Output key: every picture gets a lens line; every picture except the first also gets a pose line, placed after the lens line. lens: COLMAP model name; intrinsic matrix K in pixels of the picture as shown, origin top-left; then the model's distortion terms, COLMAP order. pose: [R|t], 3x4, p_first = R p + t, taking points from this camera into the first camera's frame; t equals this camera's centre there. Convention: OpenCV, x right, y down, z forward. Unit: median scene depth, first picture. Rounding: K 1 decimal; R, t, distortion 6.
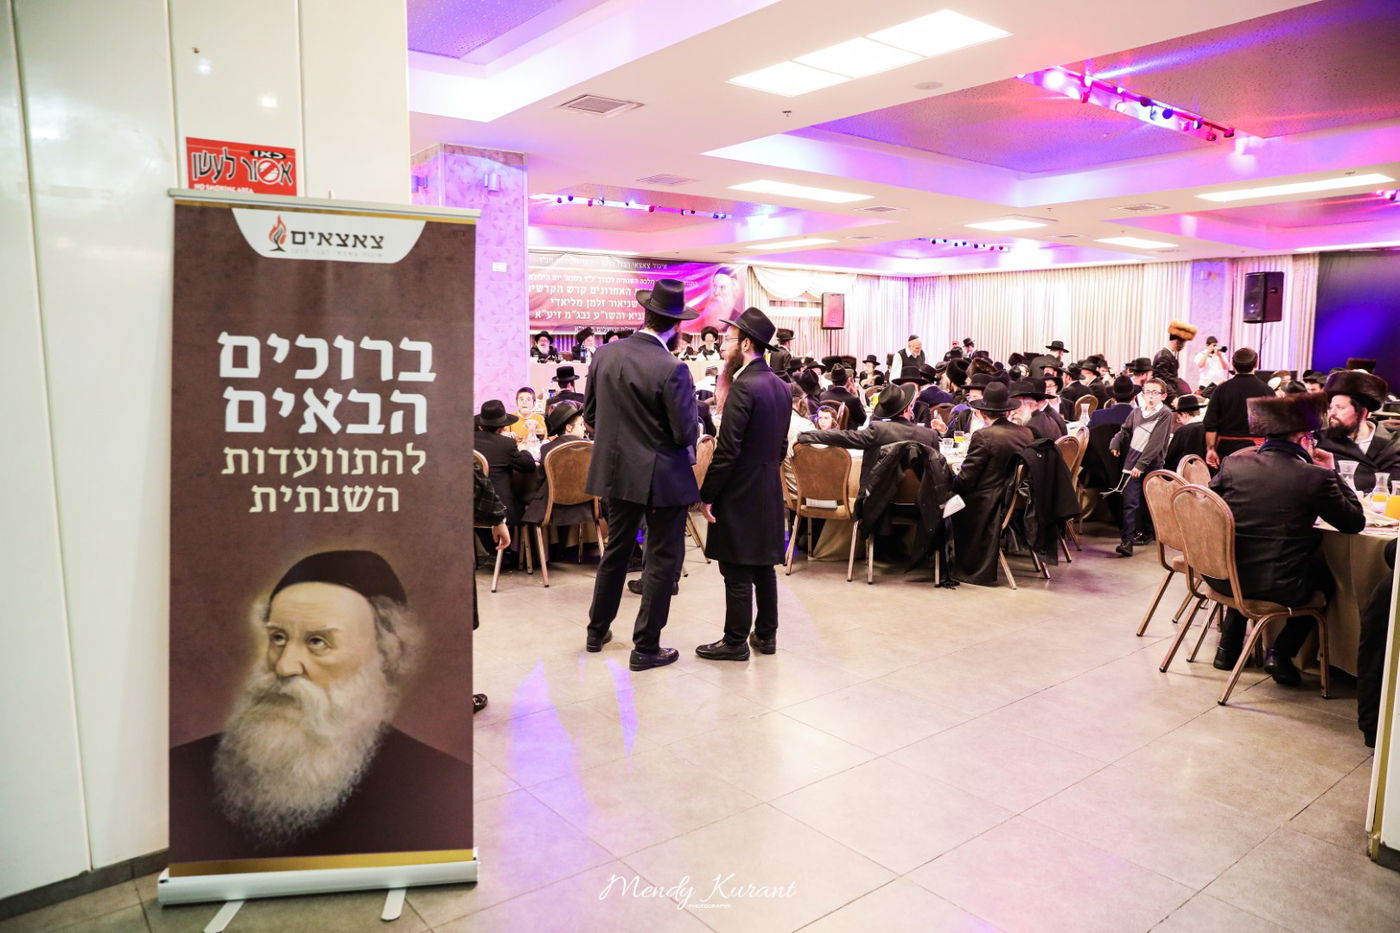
lens RADIAL K [[953.9, 0, 700.0], [0, 953.9, 466.5], [0, 0, 1]] dist [-0.104733, 0.082804]
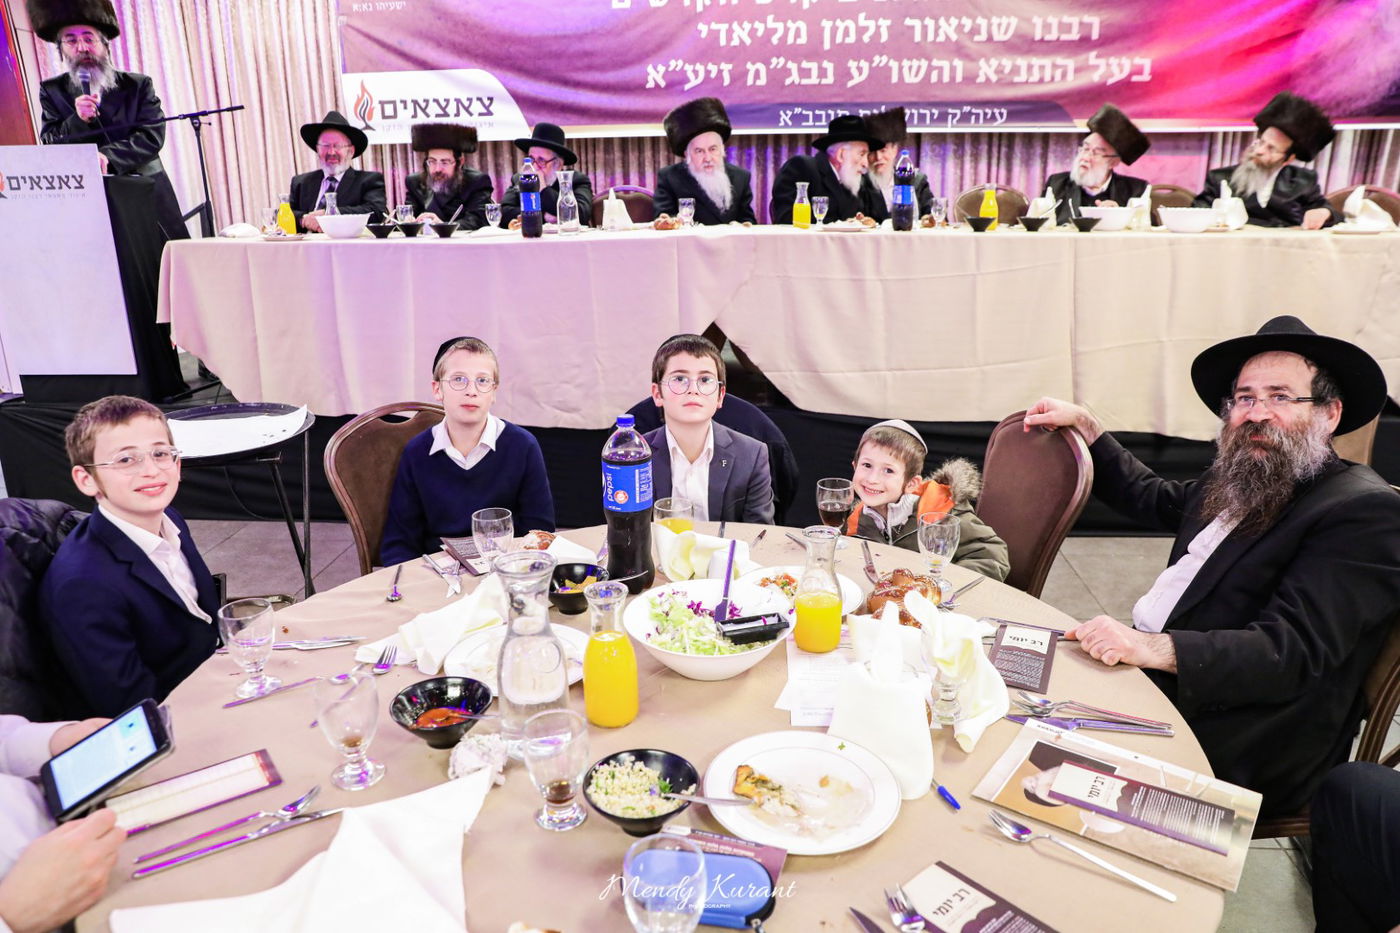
lens RADIAL K [[953.9, 0, 700.0], [0, 953.9, 466.5], [0, 0, 1]] dist [-0.104733, 0.082804]
pose [[0.737703, 0.189931, -0.647858, 0.082262], [-0.071467, 0.976189, 0.204809, -0.090932], [0.671332, -0.104787, 0.733712, 0.725955]]
